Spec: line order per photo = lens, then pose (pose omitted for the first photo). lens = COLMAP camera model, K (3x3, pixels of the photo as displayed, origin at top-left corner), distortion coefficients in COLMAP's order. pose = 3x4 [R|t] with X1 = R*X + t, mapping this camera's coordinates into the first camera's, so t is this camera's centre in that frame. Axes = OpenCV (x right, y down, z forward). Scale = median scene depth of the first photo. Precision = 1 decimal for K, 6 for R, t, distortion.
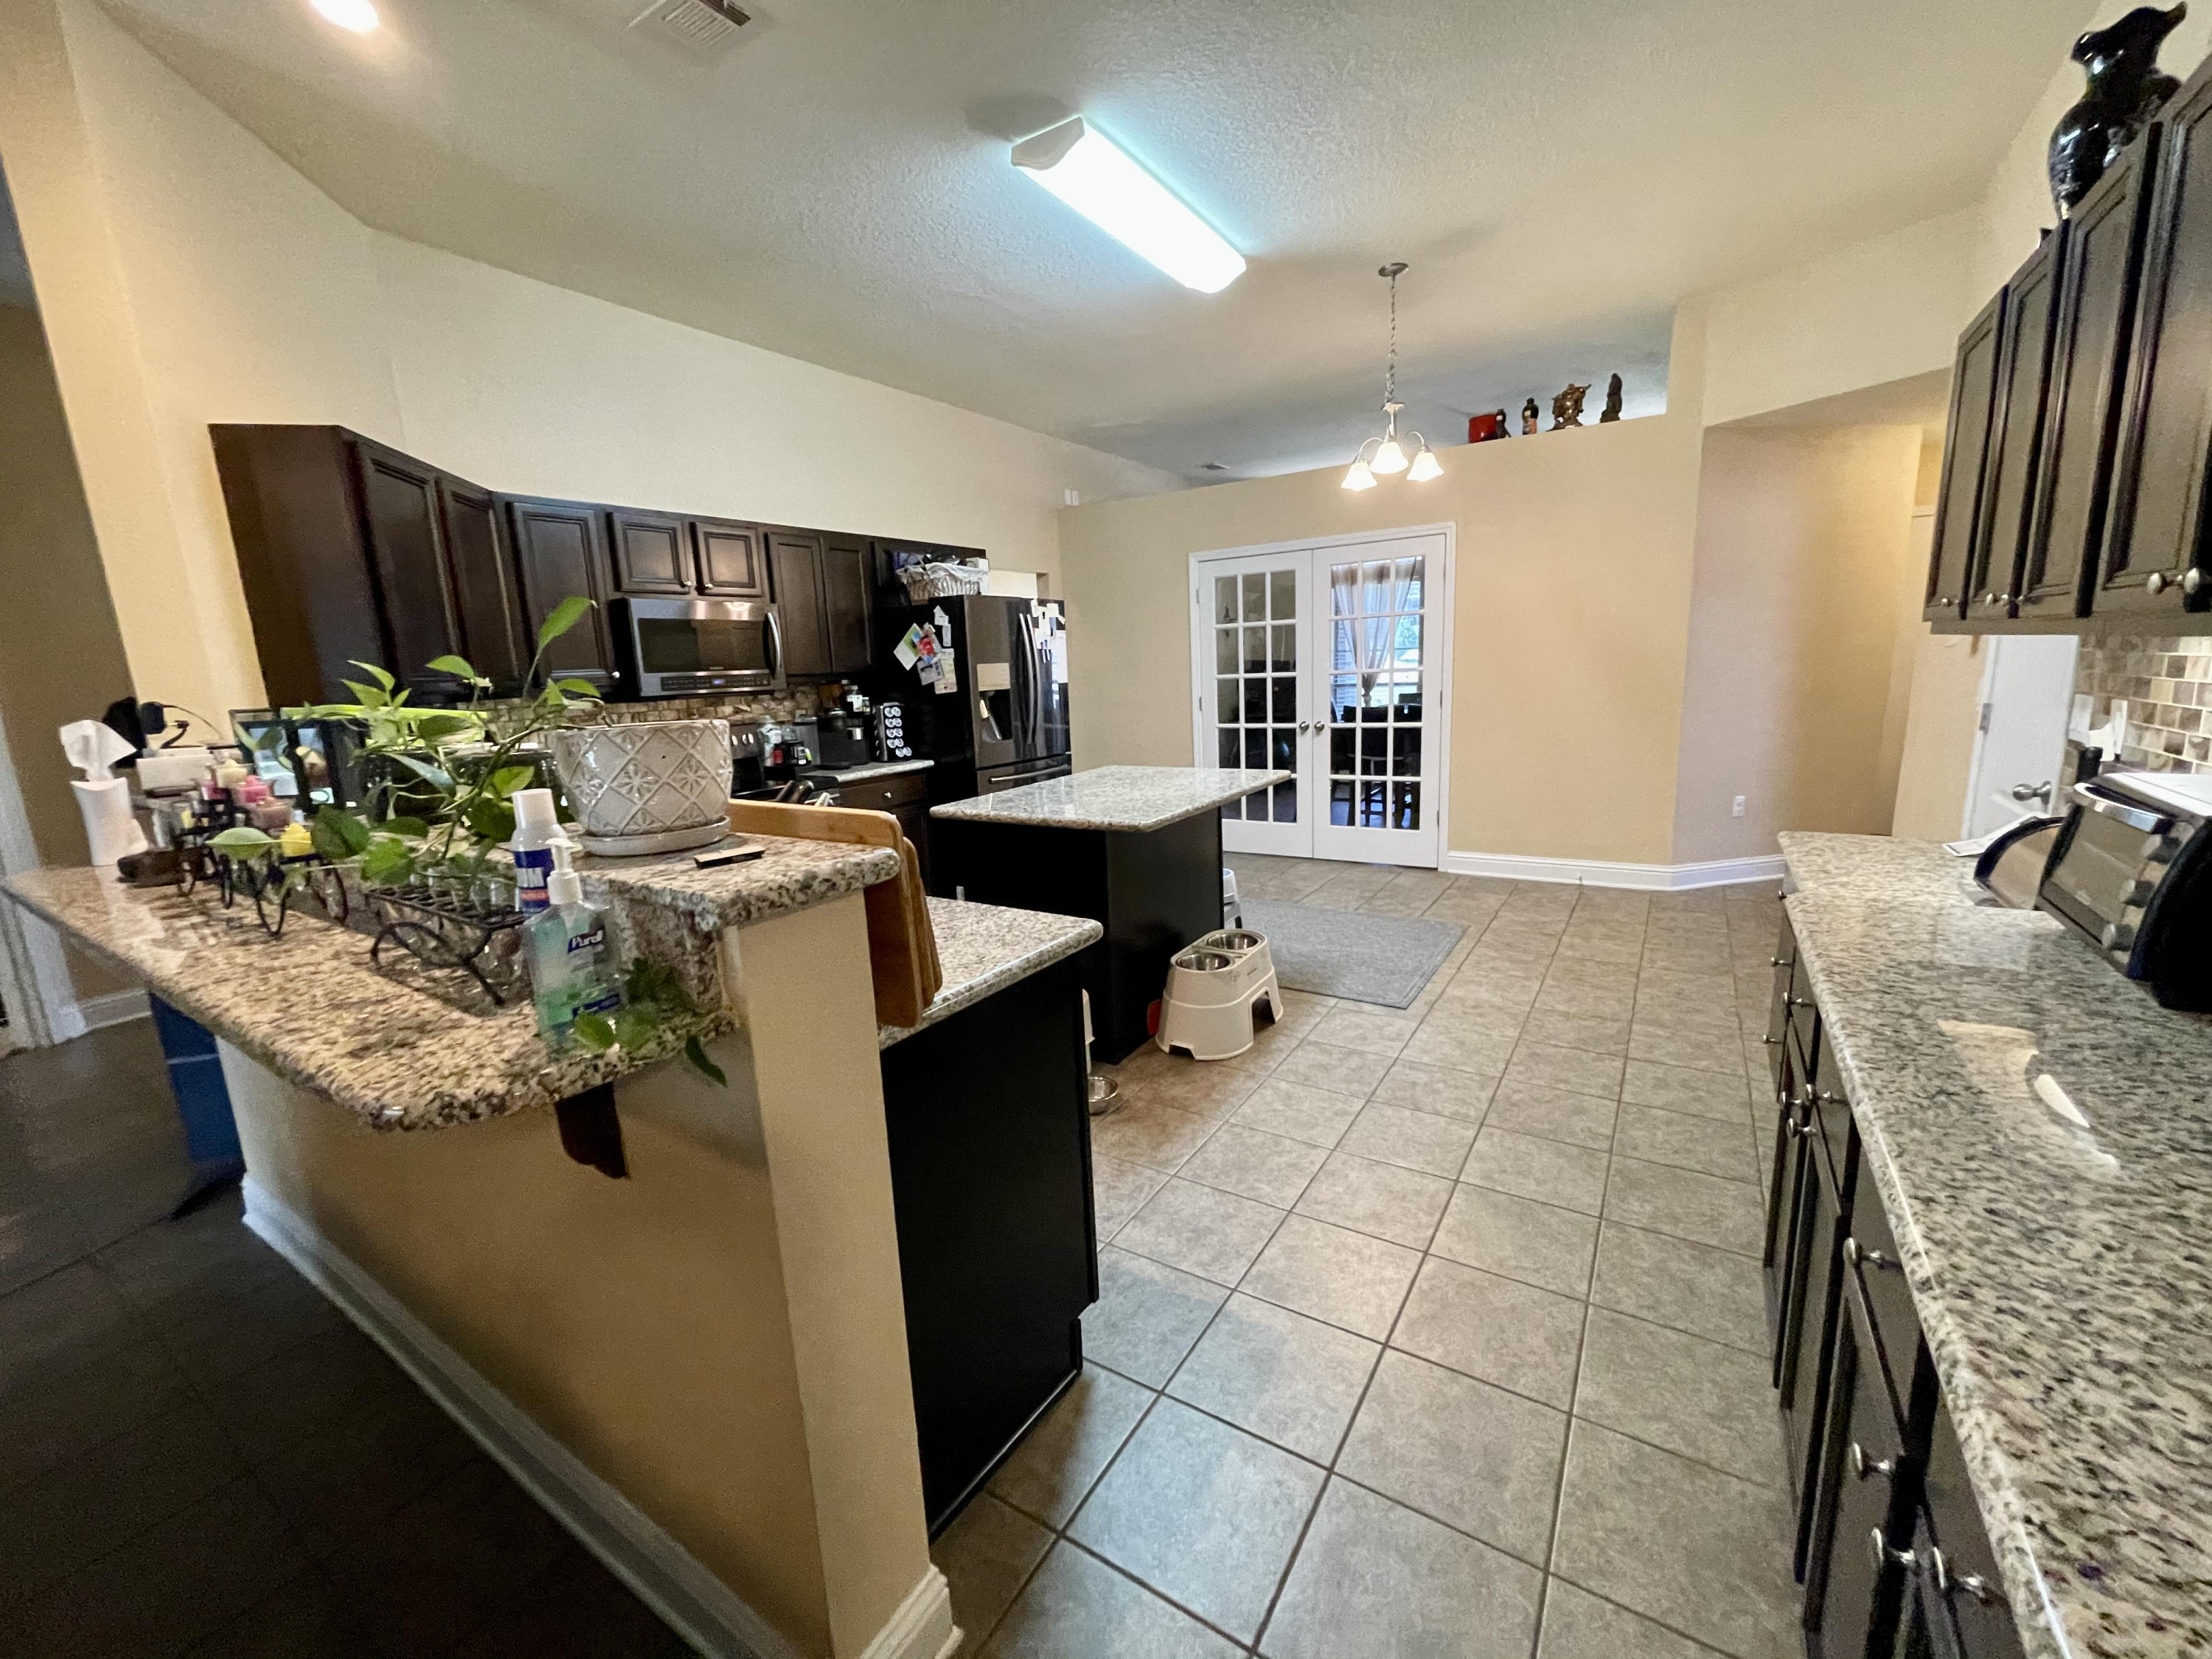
lens RADIAL K [[893.3, 0, 1094.7], [0, 893.3, 831.3], [0, 0, 1]] dist [-0.002702, -0.000378]
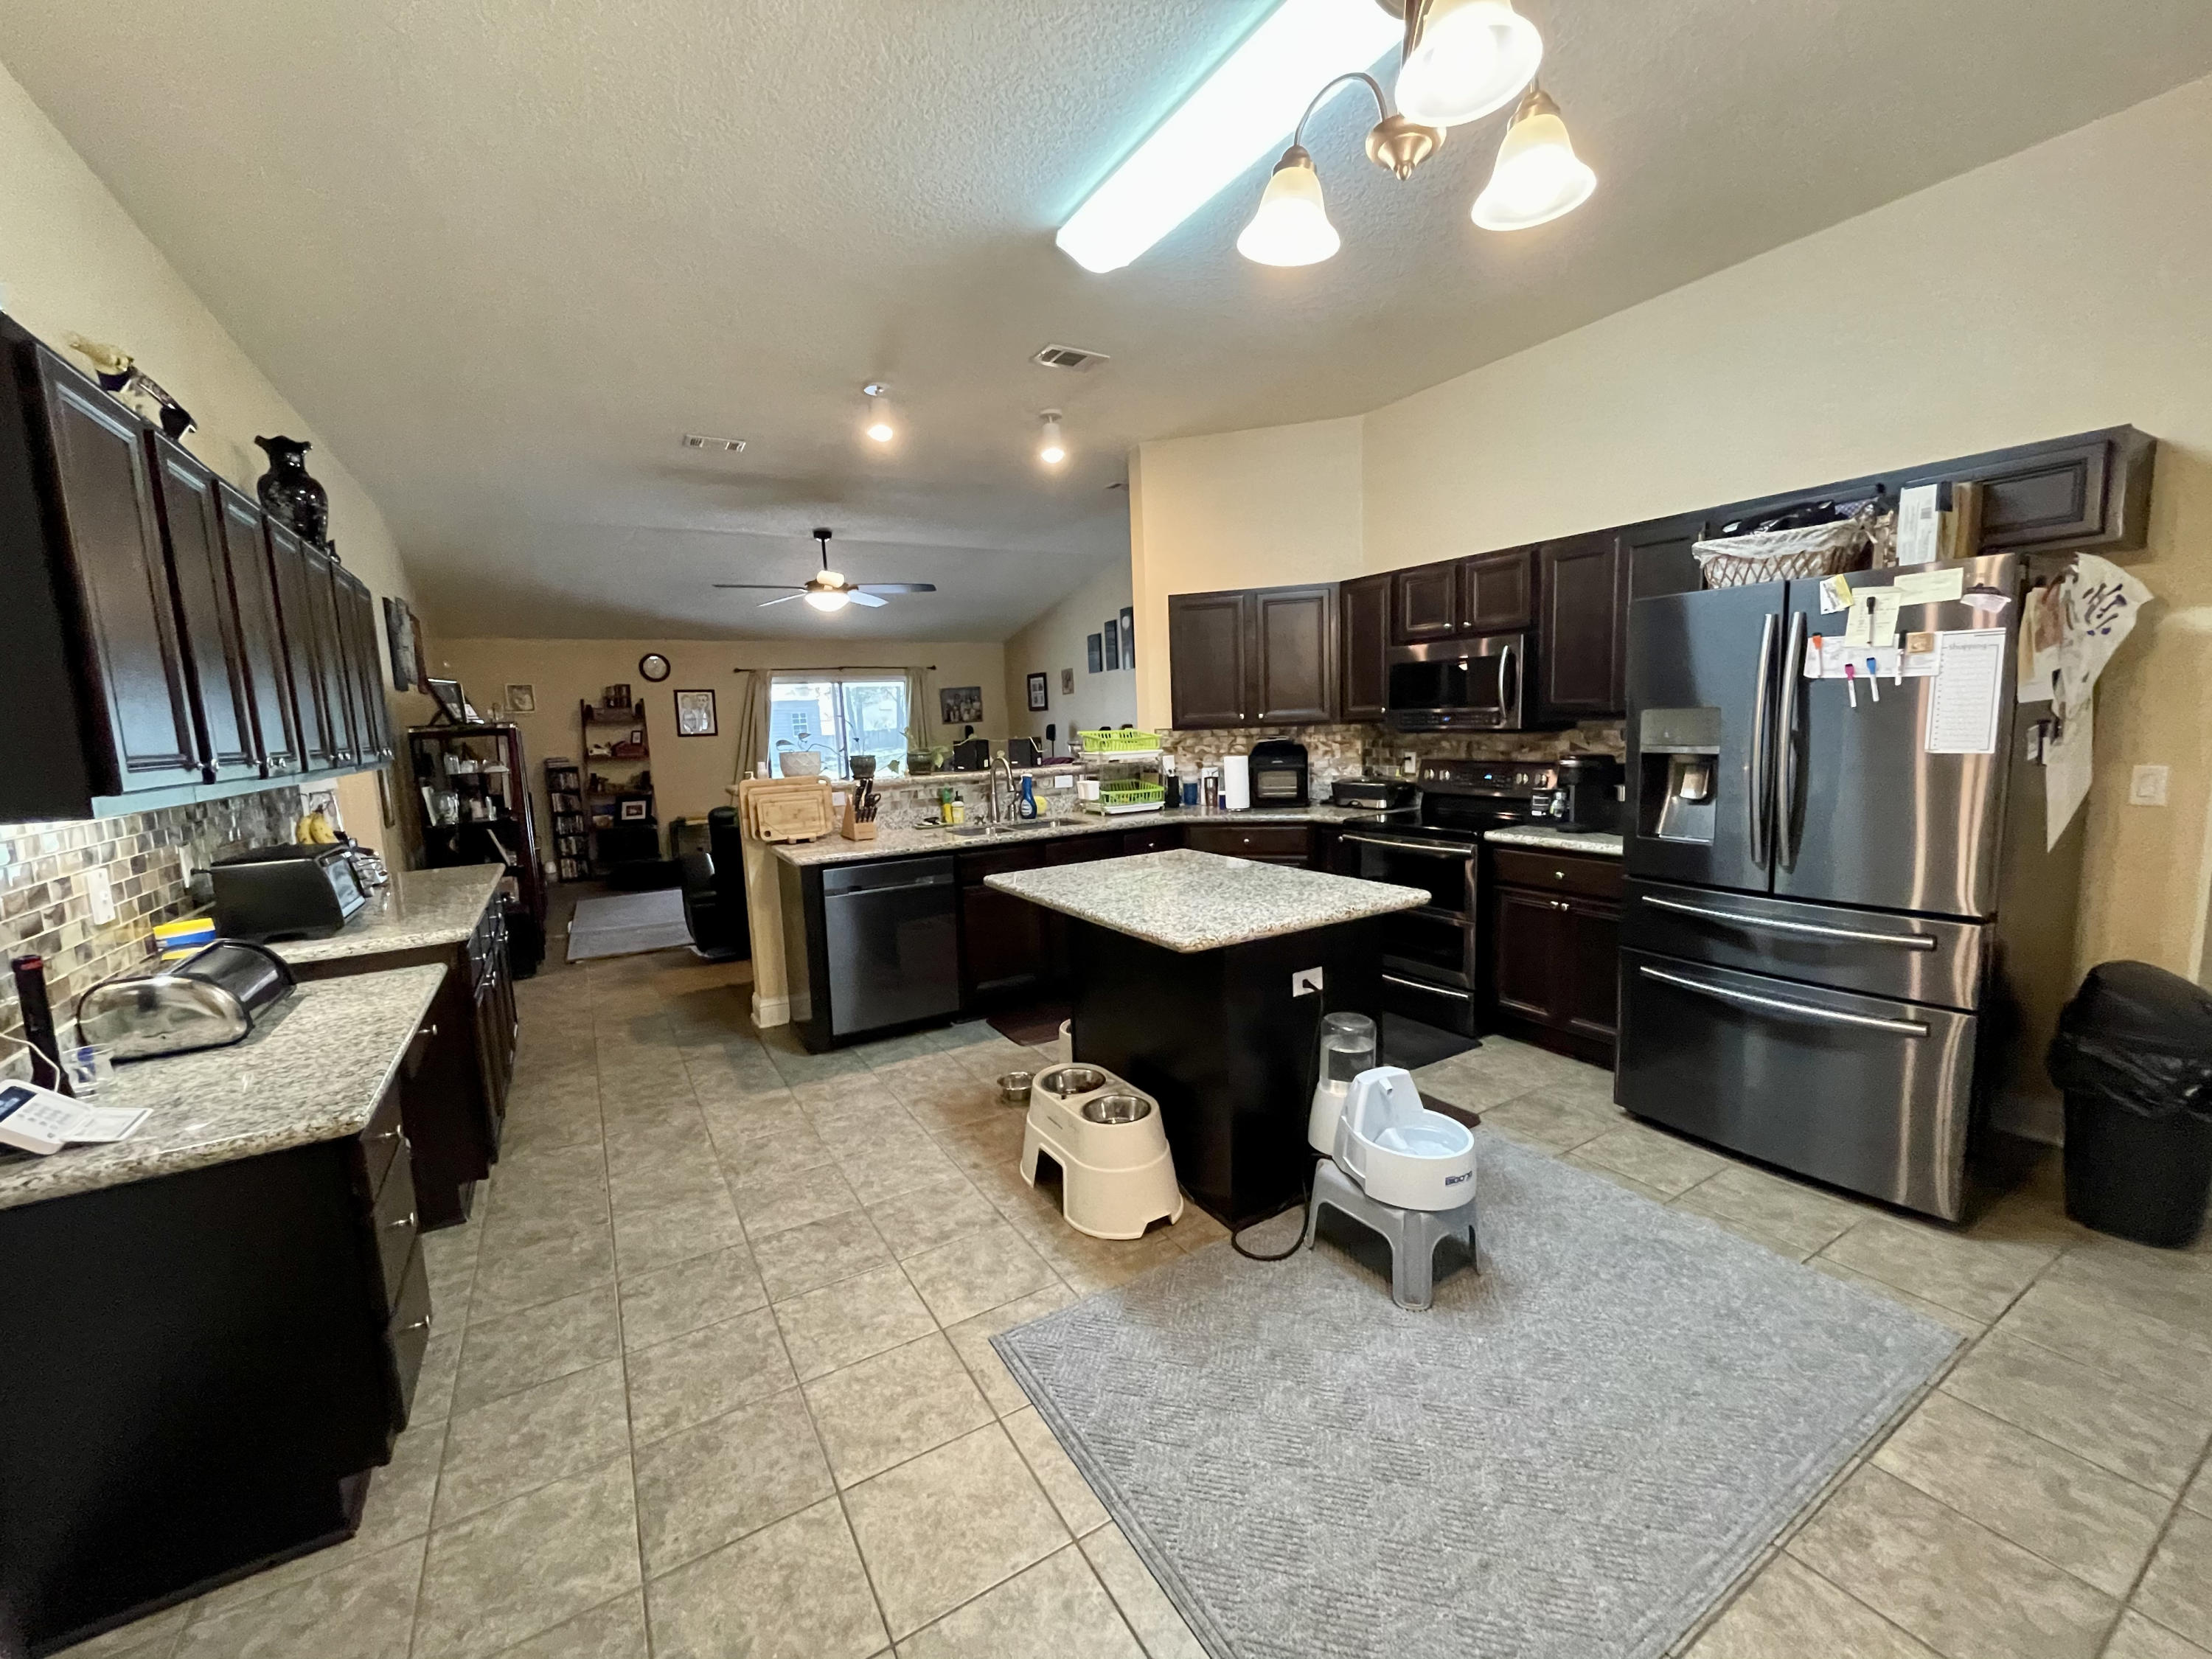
lens RADIAL K [[893.3, 0, 1102.8], [0, 893.3, 833.2], [0, 0, 1]] dist [-0.002702, -0.000378]
pose [[-0.435191, 0.179316, -0.882301, 0.869326], [-0.108535, 0.962371, 0.249124, -0.321080], [0.893772, 0.204177, -0.399353, 1.368161]]
